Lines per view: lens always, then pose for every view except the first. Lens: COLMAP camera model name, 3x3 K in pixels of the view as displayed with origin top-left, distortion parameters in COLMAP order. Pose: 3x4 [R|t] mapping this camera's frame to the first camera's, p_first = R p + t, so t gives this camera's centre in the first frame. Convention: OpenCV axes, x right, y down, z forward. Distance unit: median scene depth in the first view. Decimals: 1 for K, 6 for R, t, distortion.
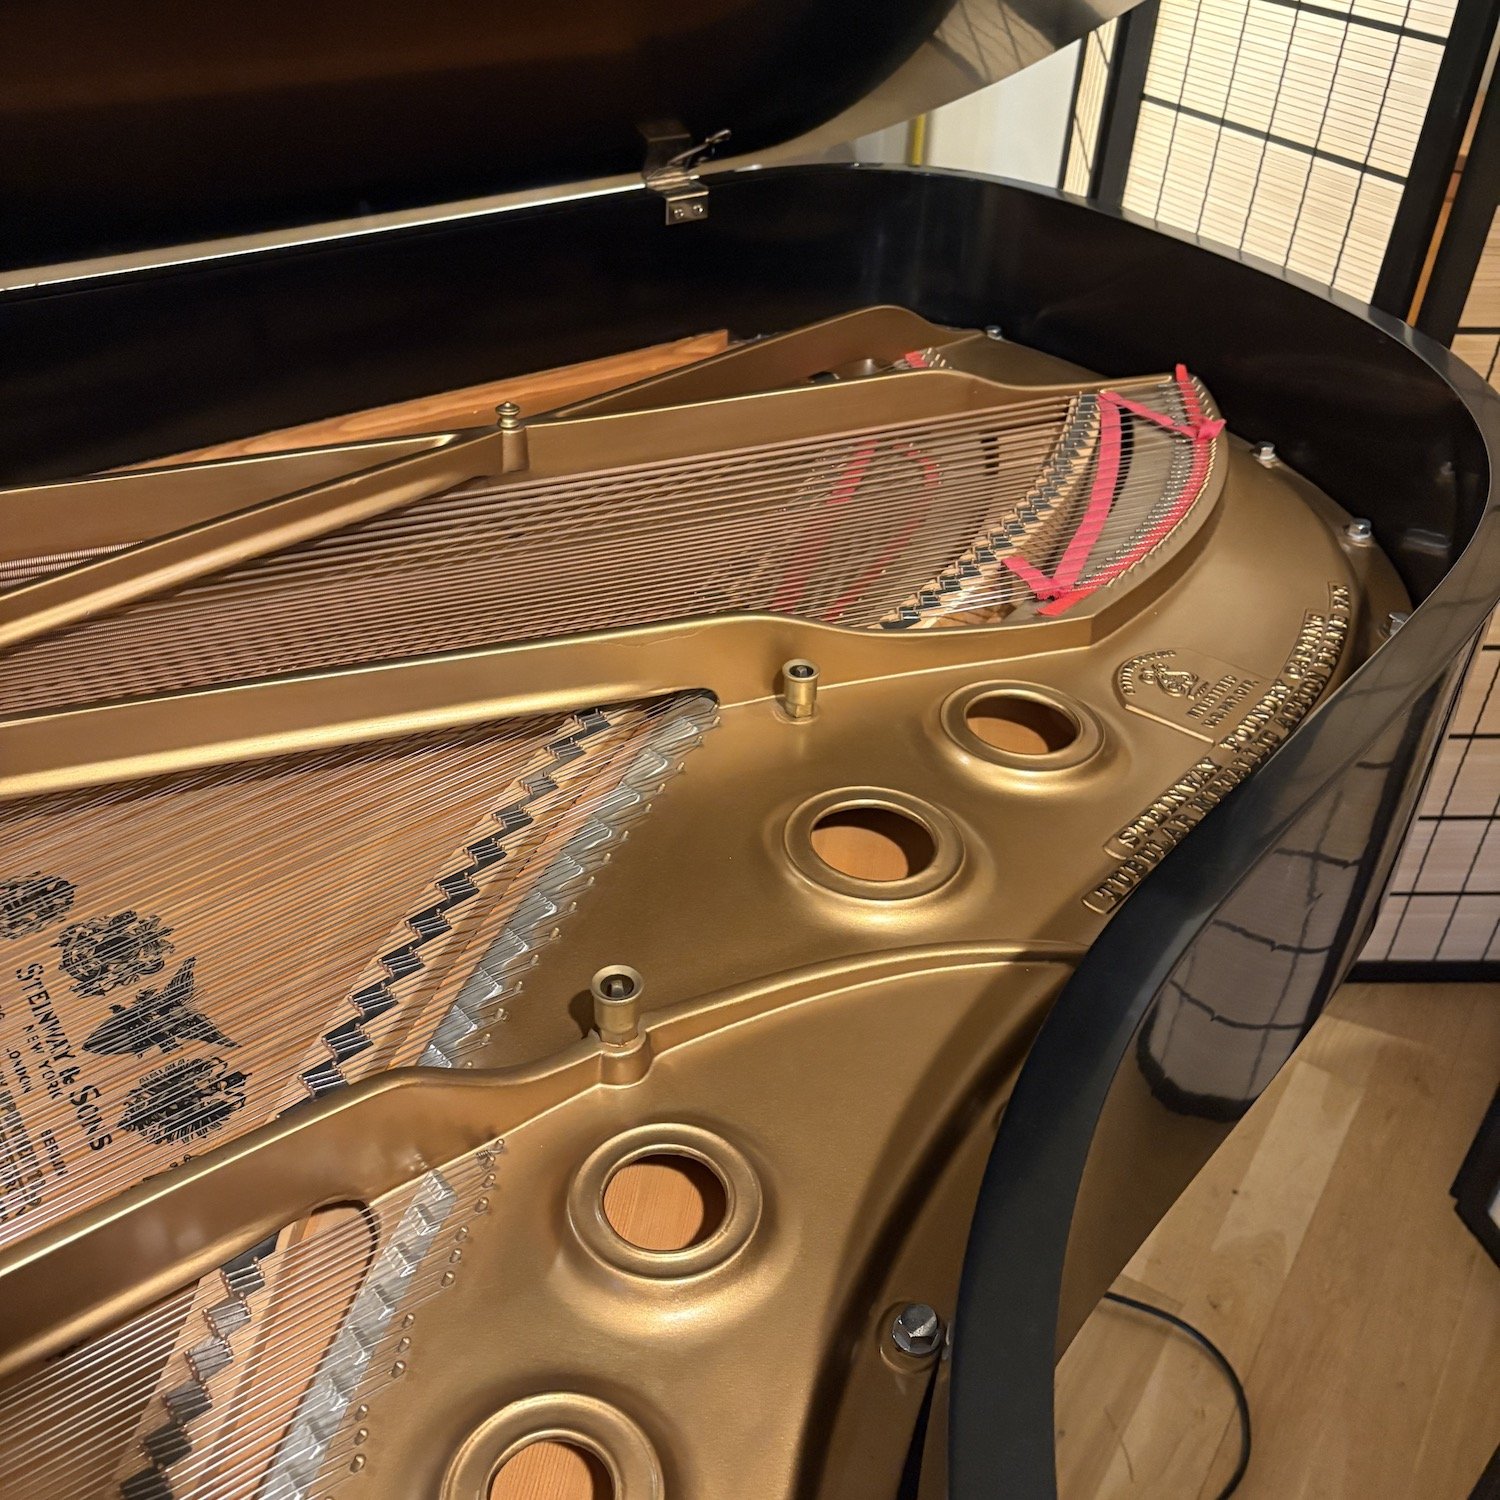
lens RADIAL K [[1498.1, 0, 738.6], [0, 1498.1, 757.0], [0, 0, 1]] dist [-0.012772, 0.046616]
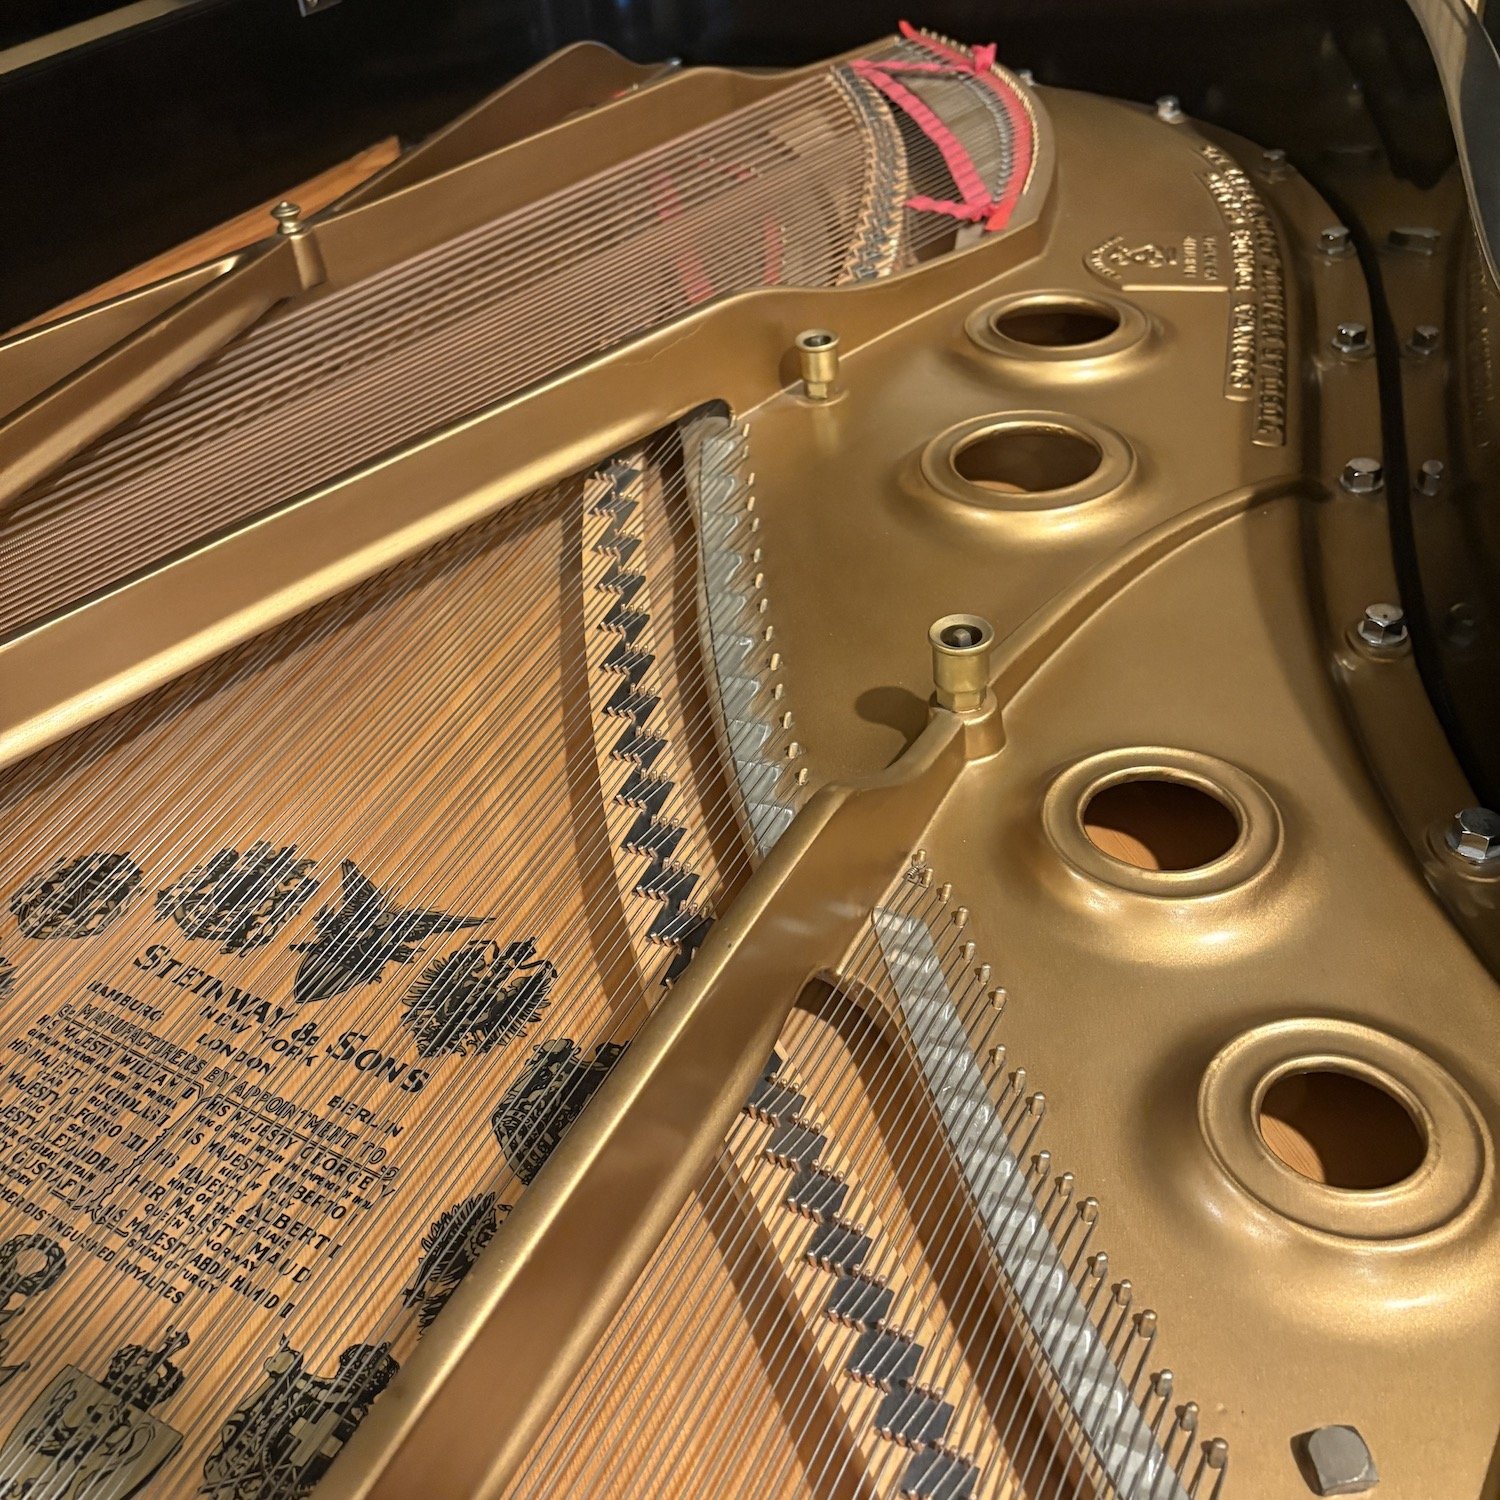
lens RADIAL K [[1498.1, 0, 738.6], [0, 1498.1, 757.0], [0, 0, 1]] dist [-0.012772, 0.046616]
pose [[0.896886, -0.360547, 0.256127, -0.363180], [0.348966, 0.932708, 0.090980, 0.085059], [-0.271695, 0.007781, 0.962352, 0.215906]]
